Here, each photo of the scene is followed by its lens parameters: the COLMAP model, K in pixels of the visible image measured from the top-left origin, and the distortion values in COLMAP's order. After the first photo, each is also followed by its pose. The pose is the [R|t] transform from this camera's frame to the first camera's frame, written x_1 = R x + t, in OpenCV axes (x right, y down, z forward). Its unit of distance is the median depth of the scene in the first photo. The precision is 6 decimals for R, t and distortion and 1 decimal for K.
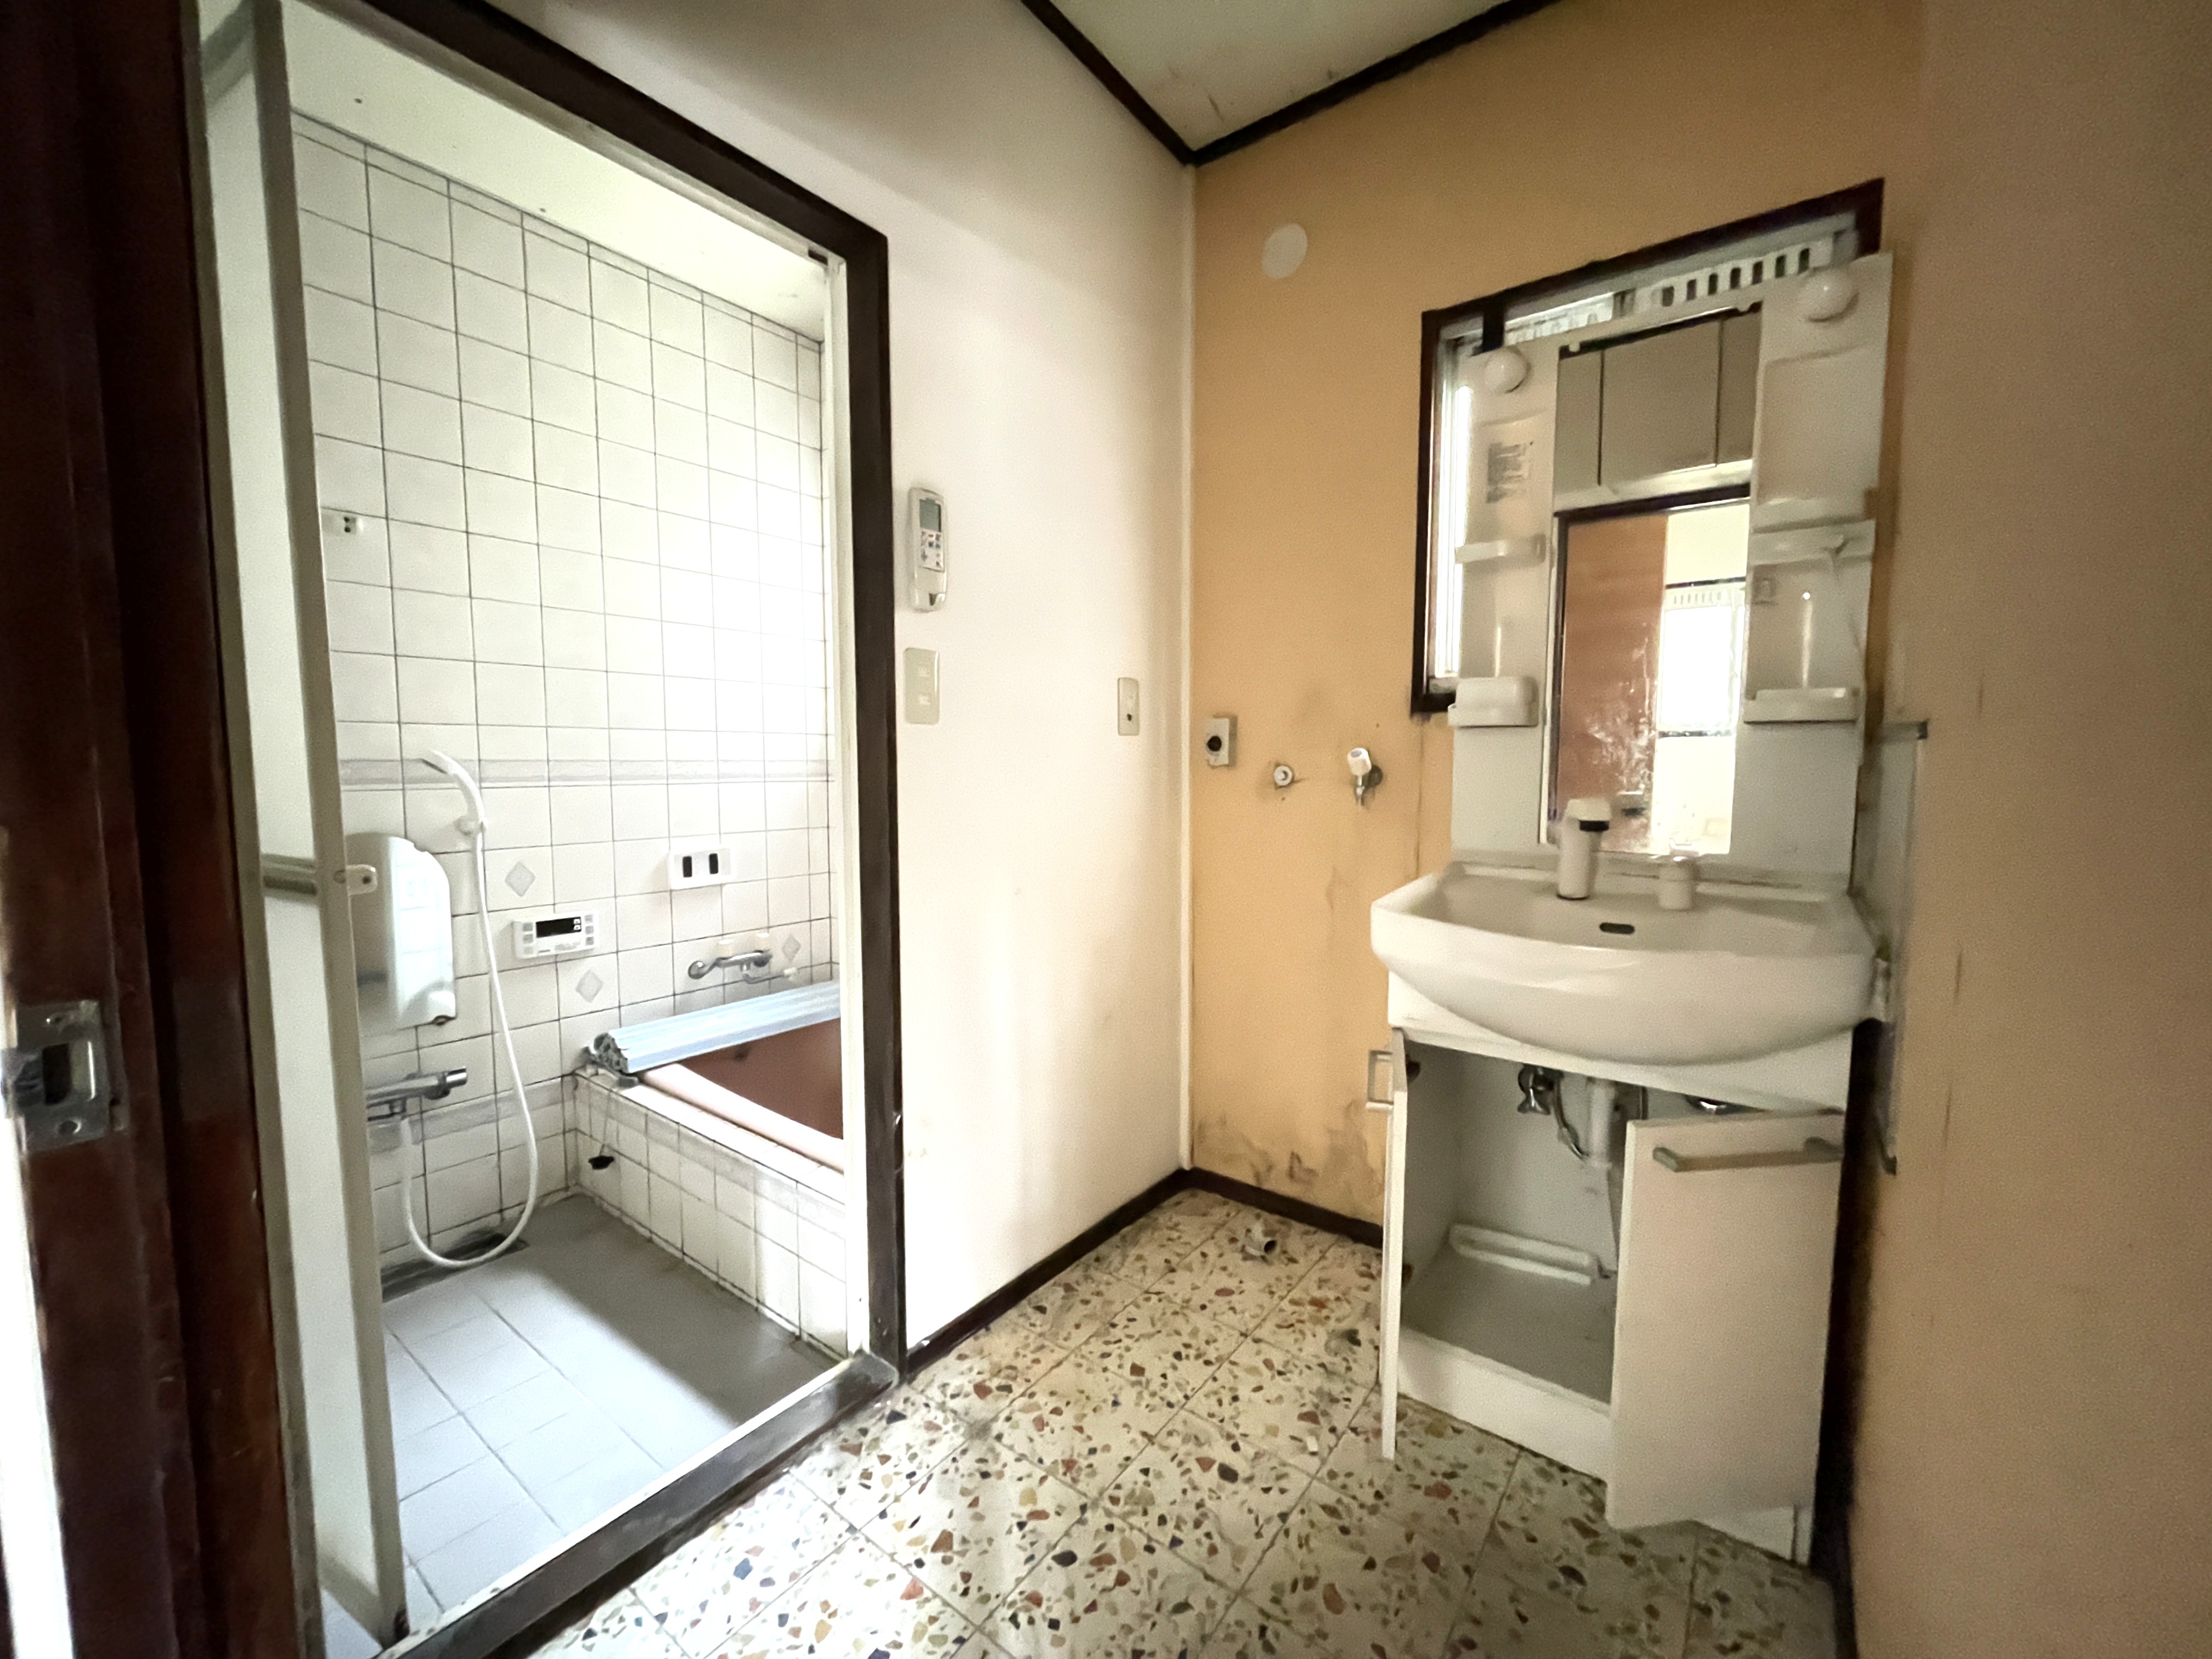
lens RADIAL K [[898.7, 0, 1112.1], [0, 898.7, 827.6], [0, 0, 1]] dist [-0.000695, -0.000710]
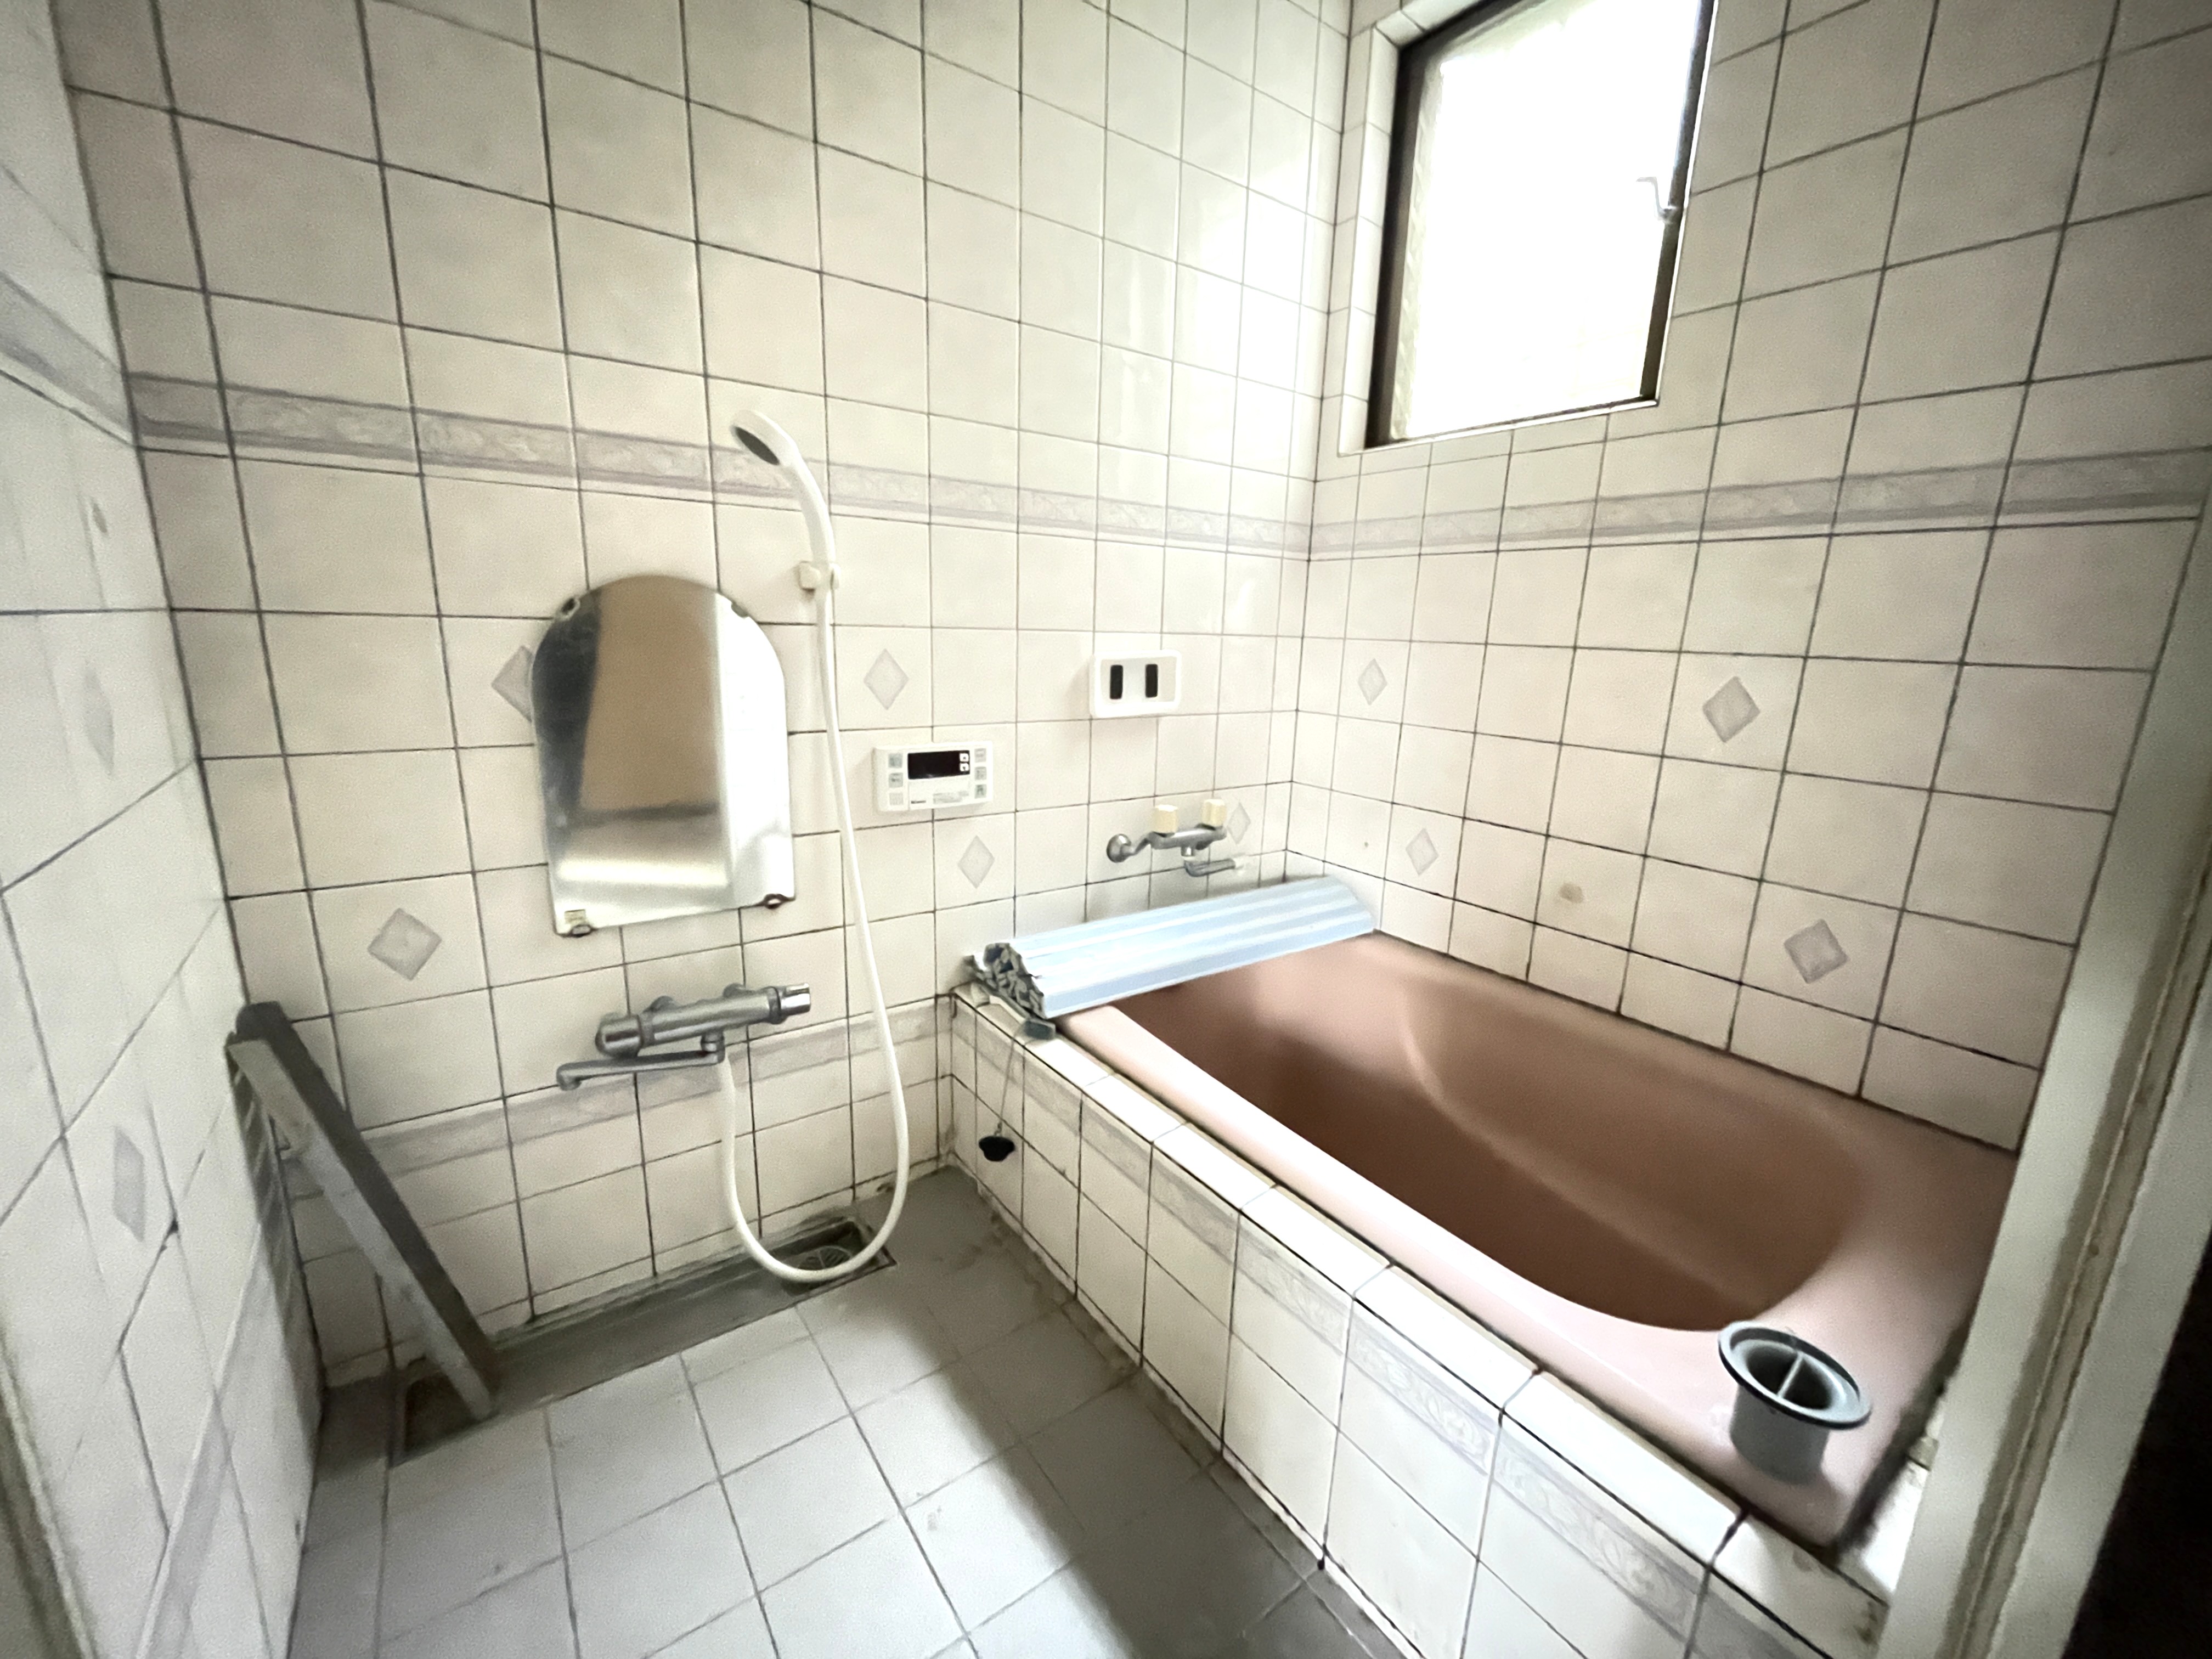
lens RADIAL K [[898.7, 0, 1112.1], [0, 898.7, 827.6], [0, 0, 1]] dist [-0.000695, -0.000710]
pose [[0.956026, 0.089149, -0.279403, -0.334330], [-0.048878, 0.987789, 0.147929, 0.057805], [0.289179, -0.127767, 0.948710, 0.457003]]
